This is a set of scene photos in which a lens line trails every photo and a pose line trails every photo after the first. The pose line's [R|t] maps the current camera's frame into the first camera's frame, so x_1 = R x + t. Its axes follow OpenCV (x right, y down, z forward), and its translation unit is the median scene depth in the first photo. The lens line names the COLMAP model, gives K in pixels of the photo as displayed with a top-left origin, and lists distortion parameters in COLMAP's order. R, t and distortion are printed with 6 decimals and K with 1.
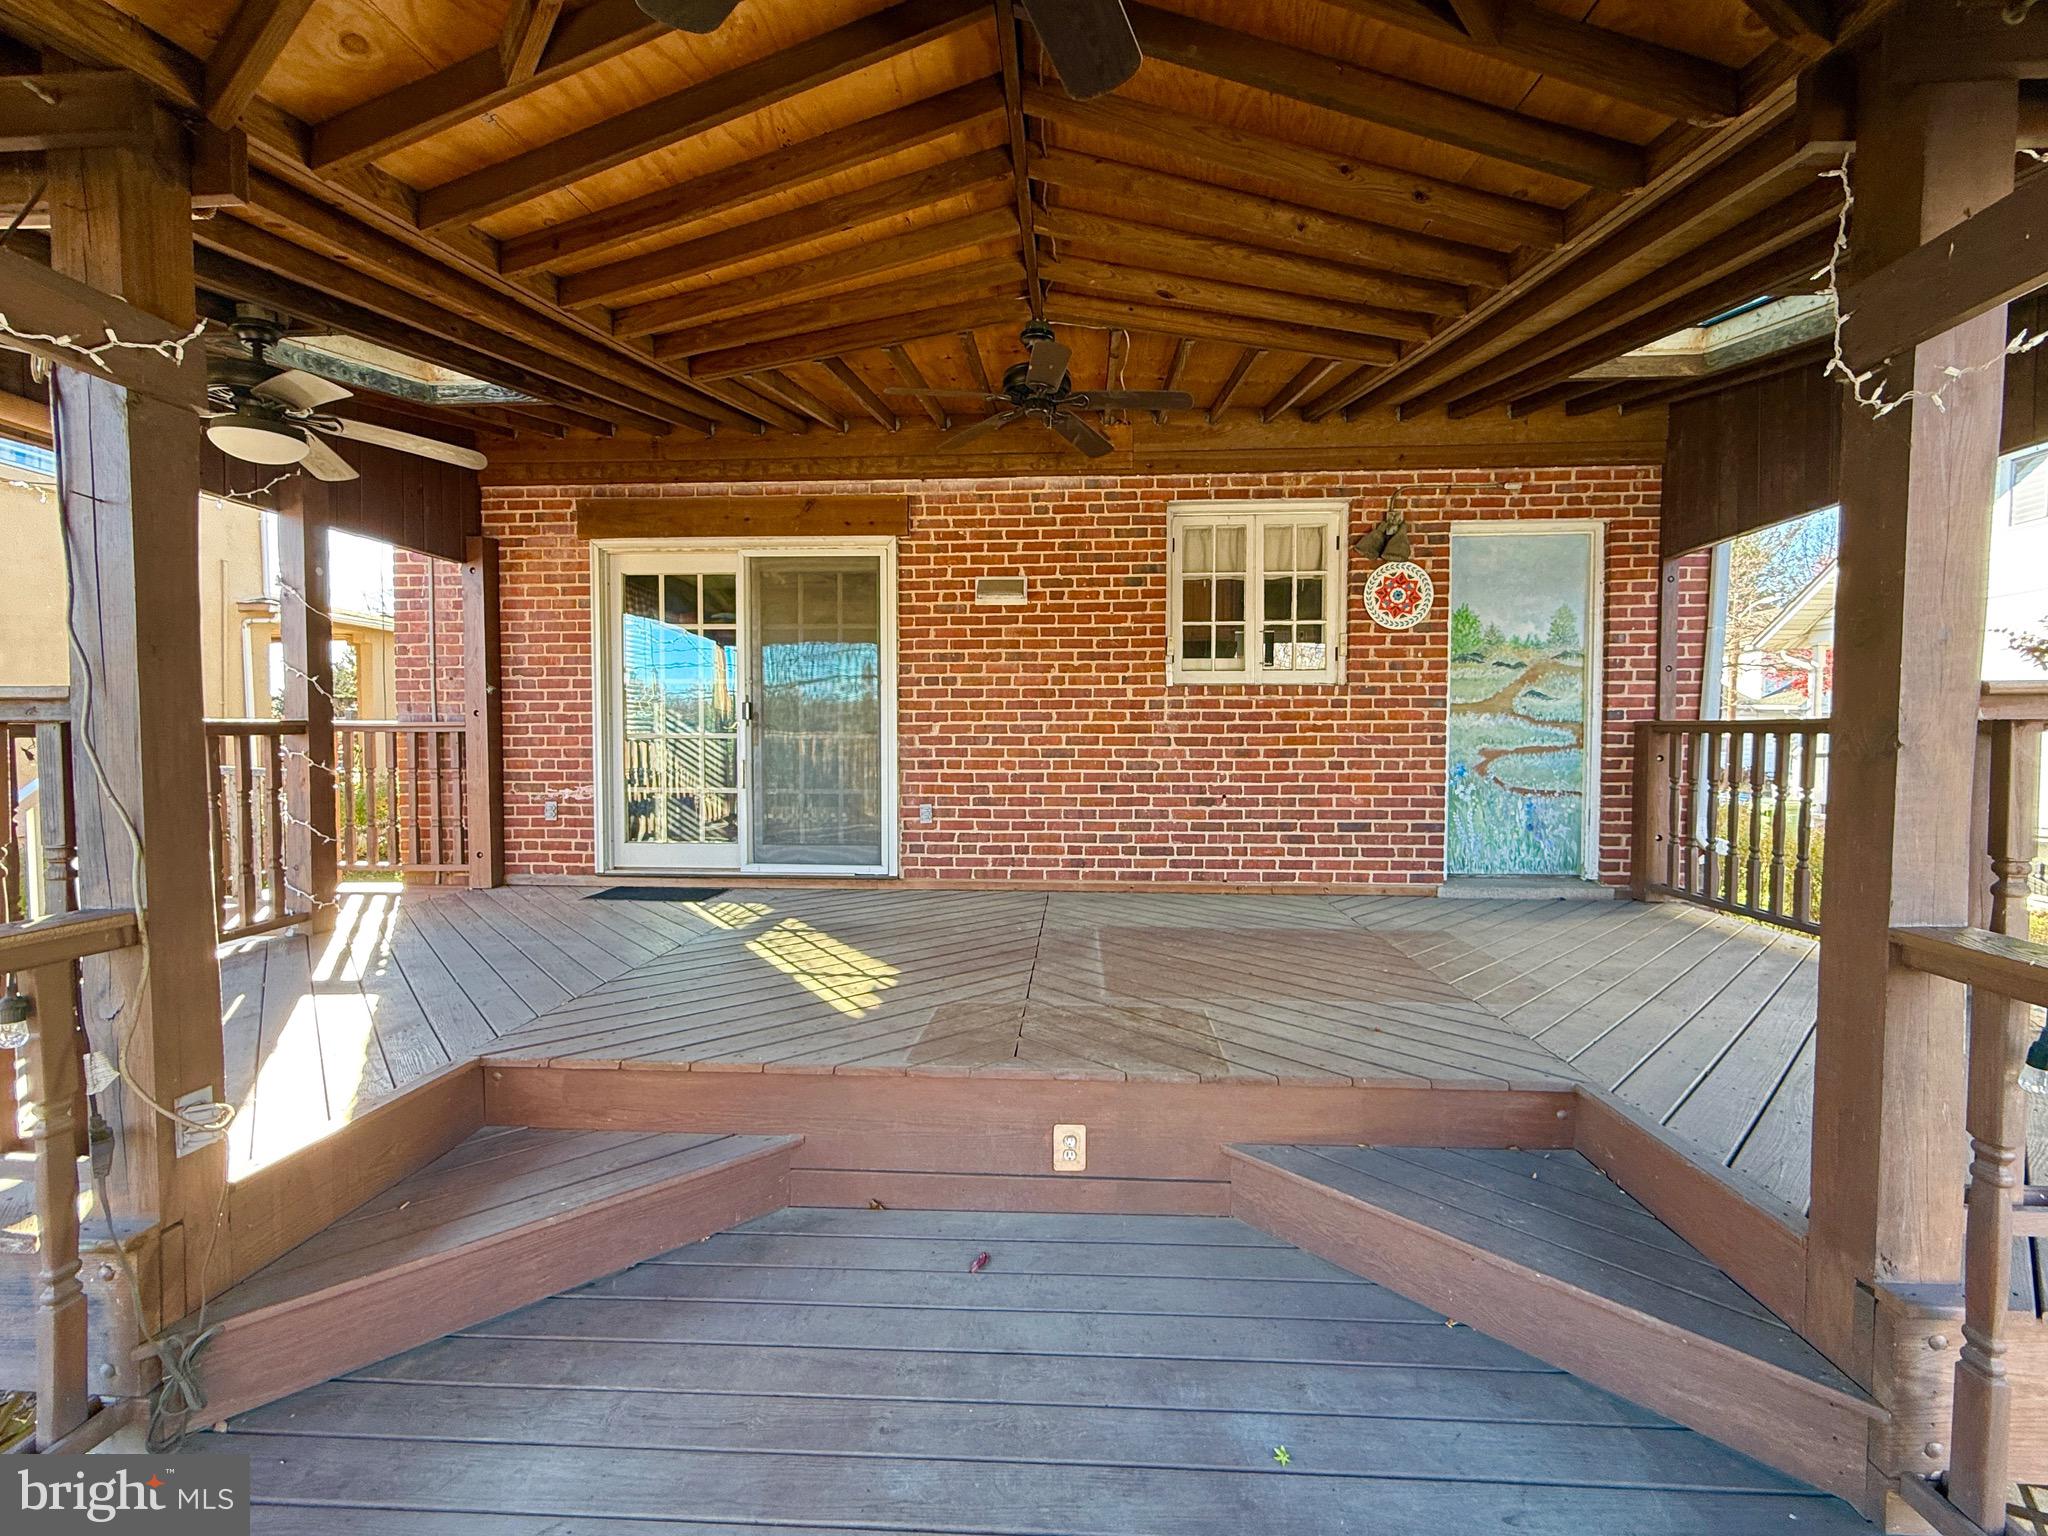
lens RADIAL K [[883.5, 0, 1022.8], [0, 883.5, 767.5], [0, 0, 1]] dist [-0.003540, 0.000309]
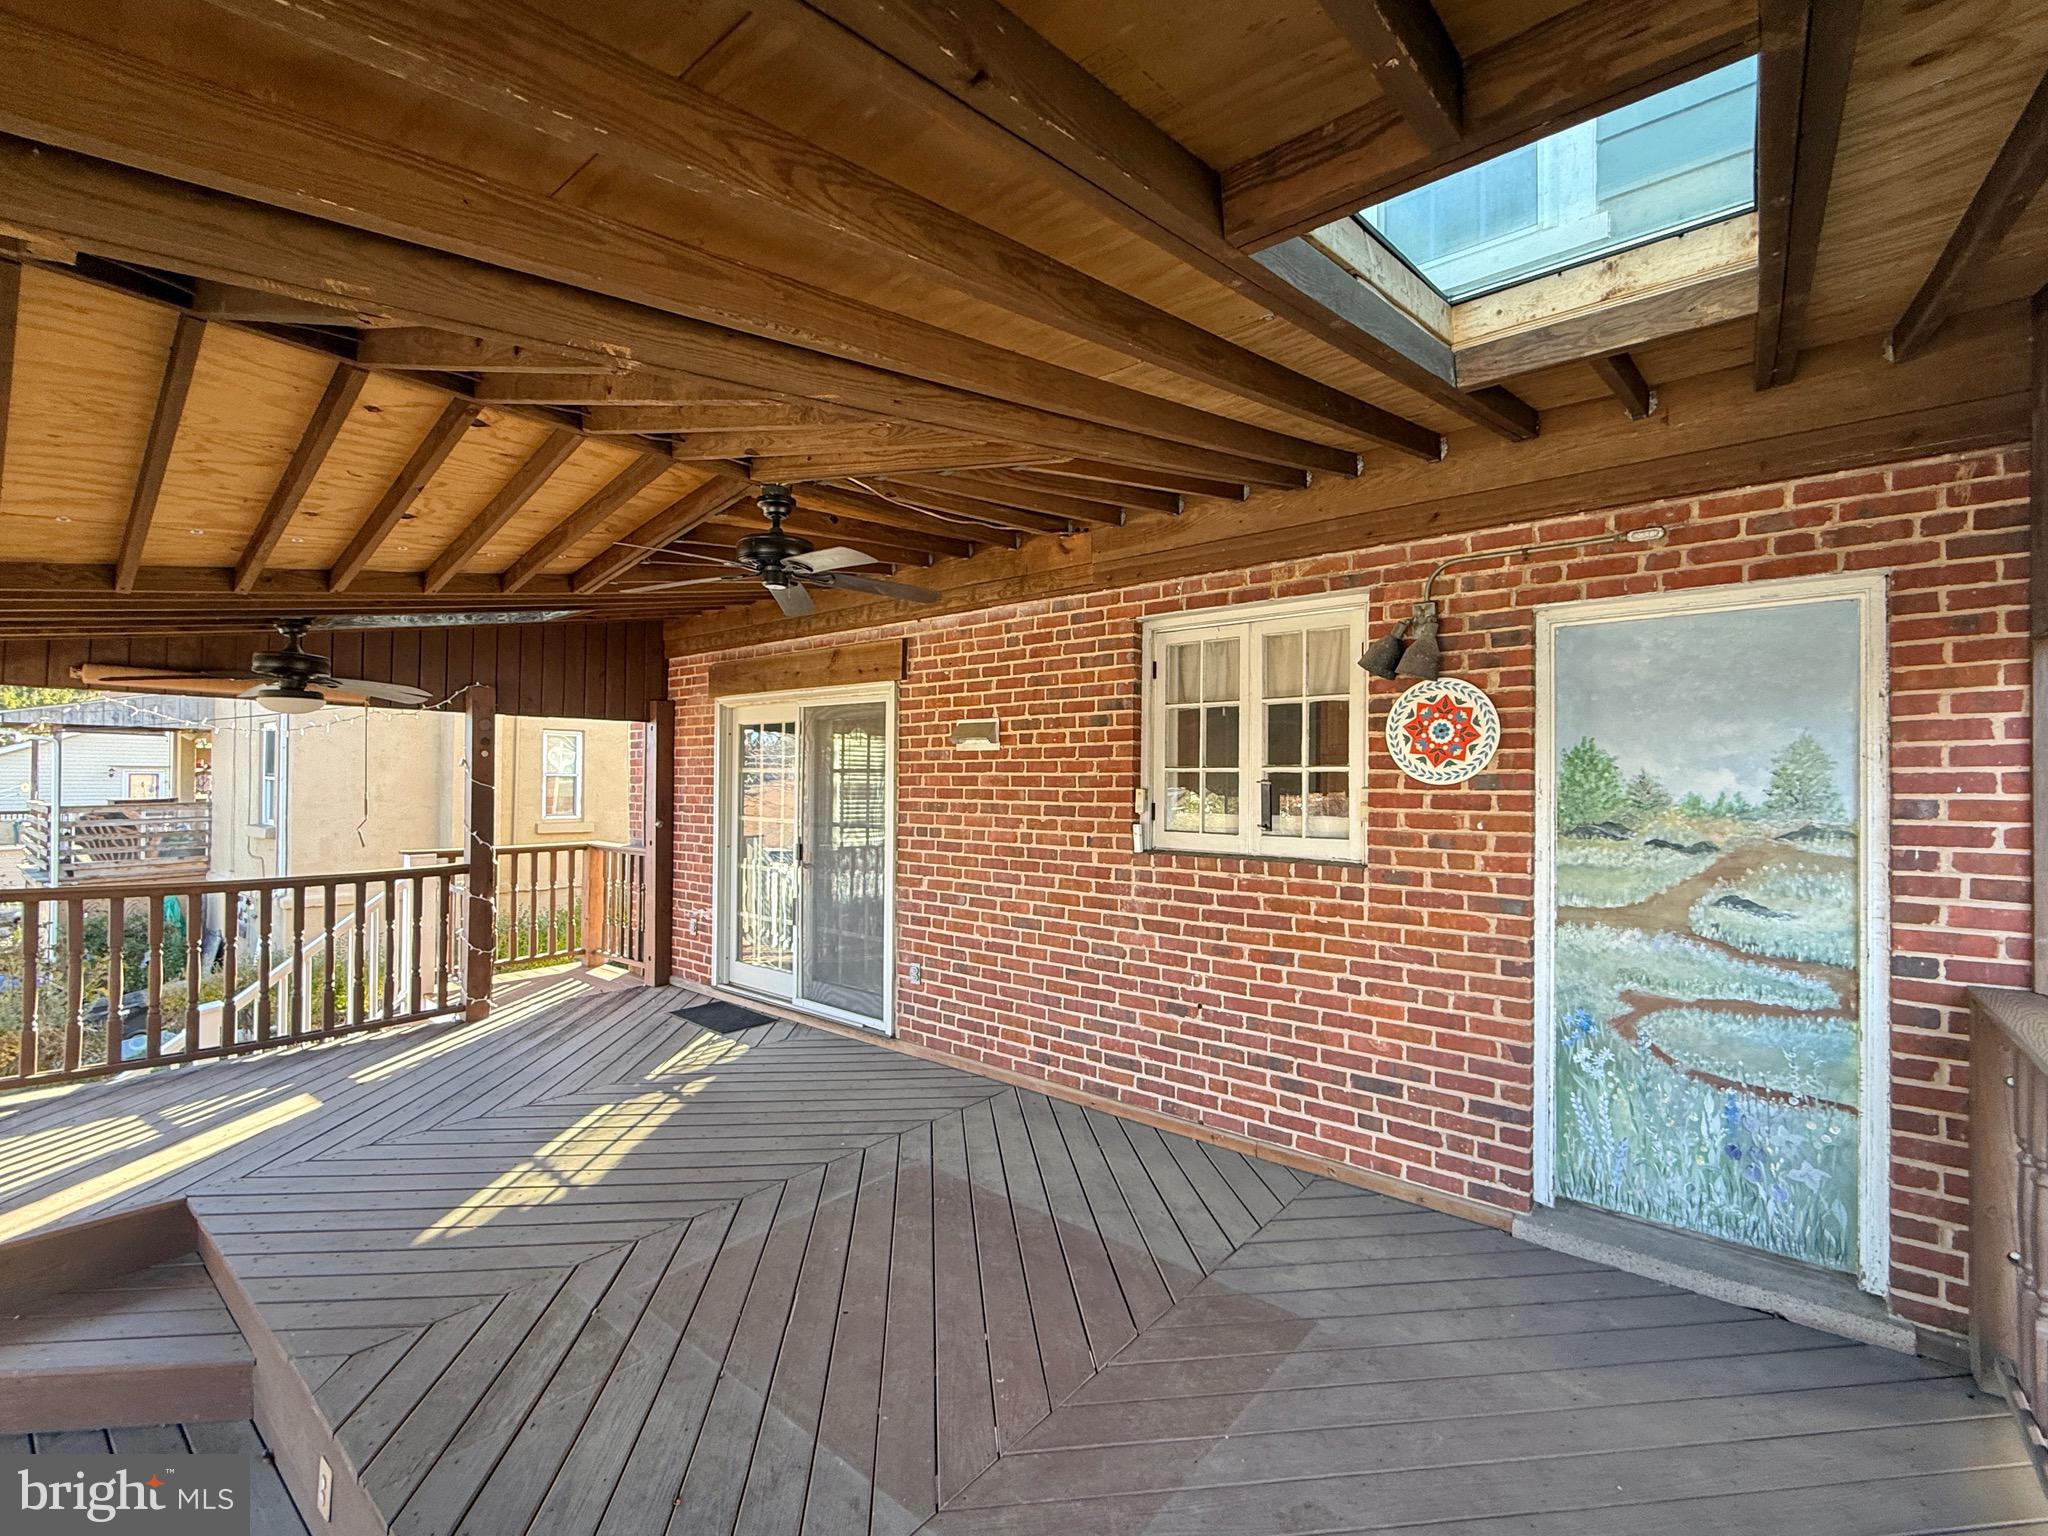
lens RADIAL K [[883.5, 0, 1024.0], [0, 883.5, 766.6], [0, 0, 1]] dist [-0.003540, 0.000309]
pose [[0.810440, -0.003925, -0.585808, 0.544264], [-0.024877, 0.998845, -0.041109, -0.133746], [0.585293, 0.047890, 0.809407, 0.308201]]
